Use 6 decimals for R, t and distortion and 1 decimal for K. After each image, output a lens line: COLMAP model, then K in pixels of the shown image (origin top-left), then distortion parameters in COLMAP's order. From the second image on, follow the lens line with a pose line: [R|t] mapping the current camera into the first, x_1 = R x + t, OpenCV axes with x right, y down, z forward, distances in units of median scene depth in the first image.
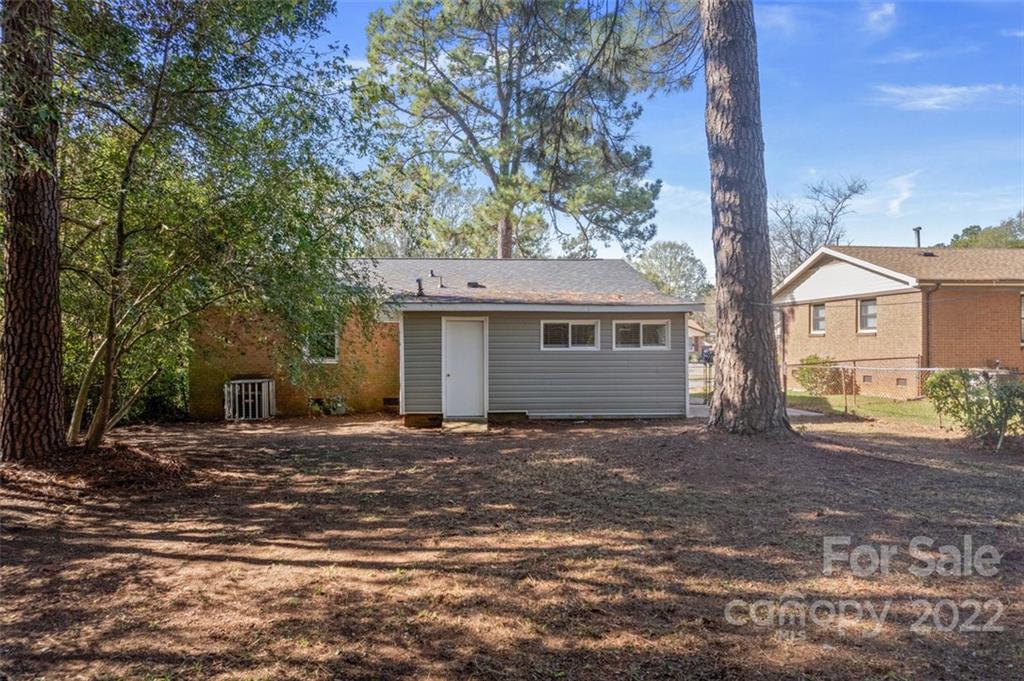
lens RADIAL K [[656.5, 0, 512.0], [0, 656.5, 340.5], [0, 0, 1]] dist [-0.037557, 0.000630]
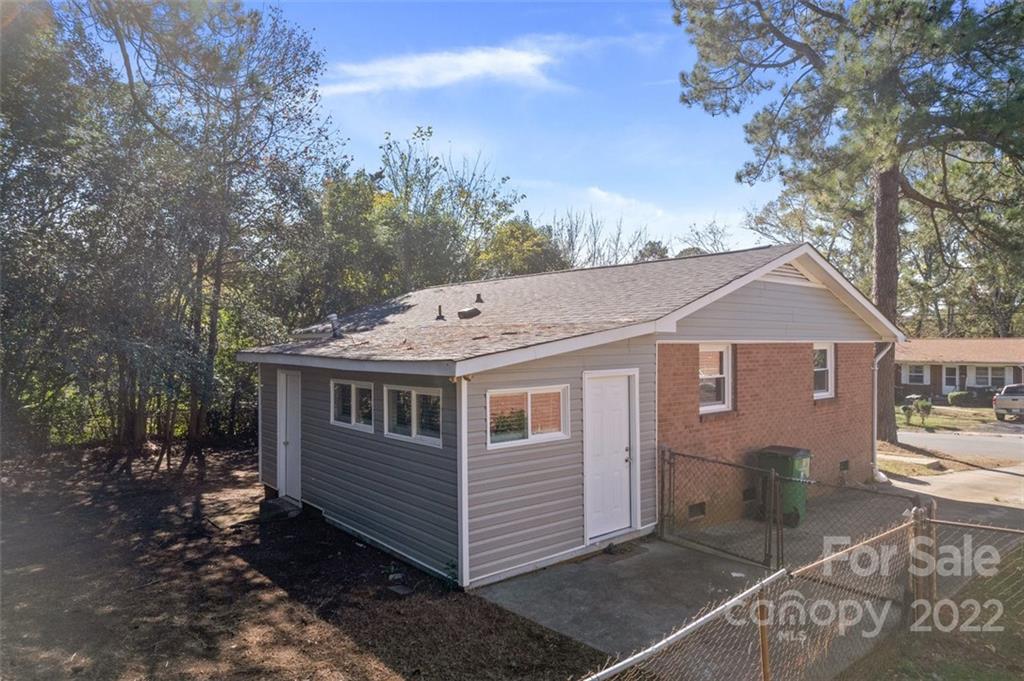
lens RADIAL K [[656.5, 0, 512.0], [0, 656.5, 340.5], [0, 0, 1]] dist [-0.037557, 0.000630]
pose [[0.583746, -0.005590, -0.811917, 0.609964], [0.009384, 0.999956, -0.000137, -0.060170], [0.811882, -0.007539, 0.583773, 0.668662]]
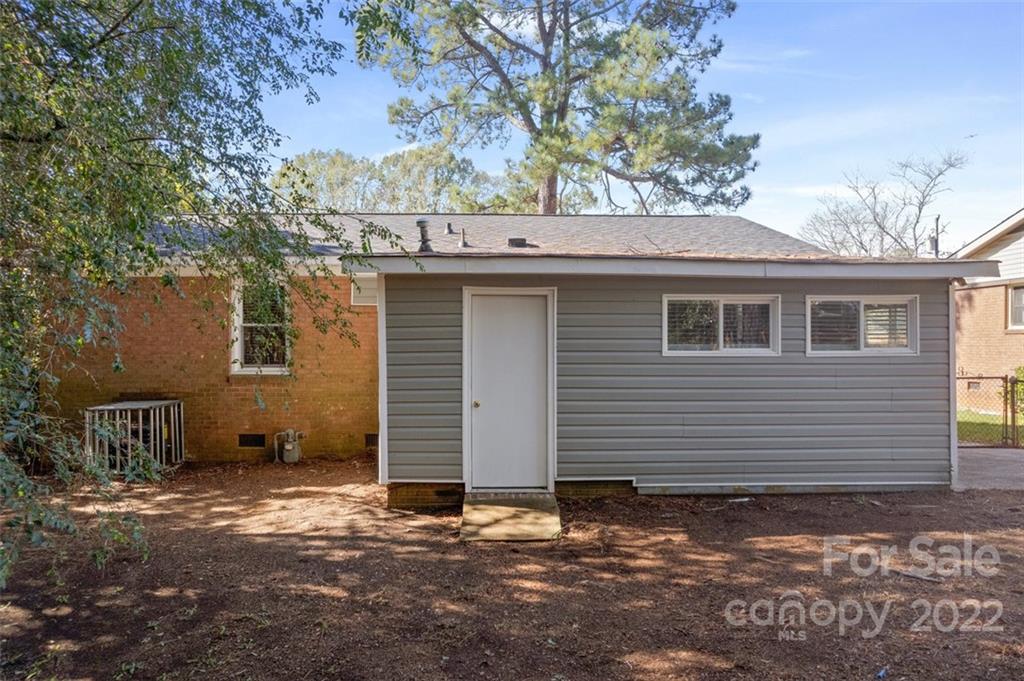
lens RADIAL K [[656.5, 0, 512.0], [0, 656.5, 340.5], [0, 0, 1]] dist [-0.037557, 0.000630]
pose [[0.999195, 0.003090, -0.039989, -0.043769], [-0.003058, 0.999995, 0.000860, 0.003213], [0.039992, -0.000737, 0.999200, 0.443042]]
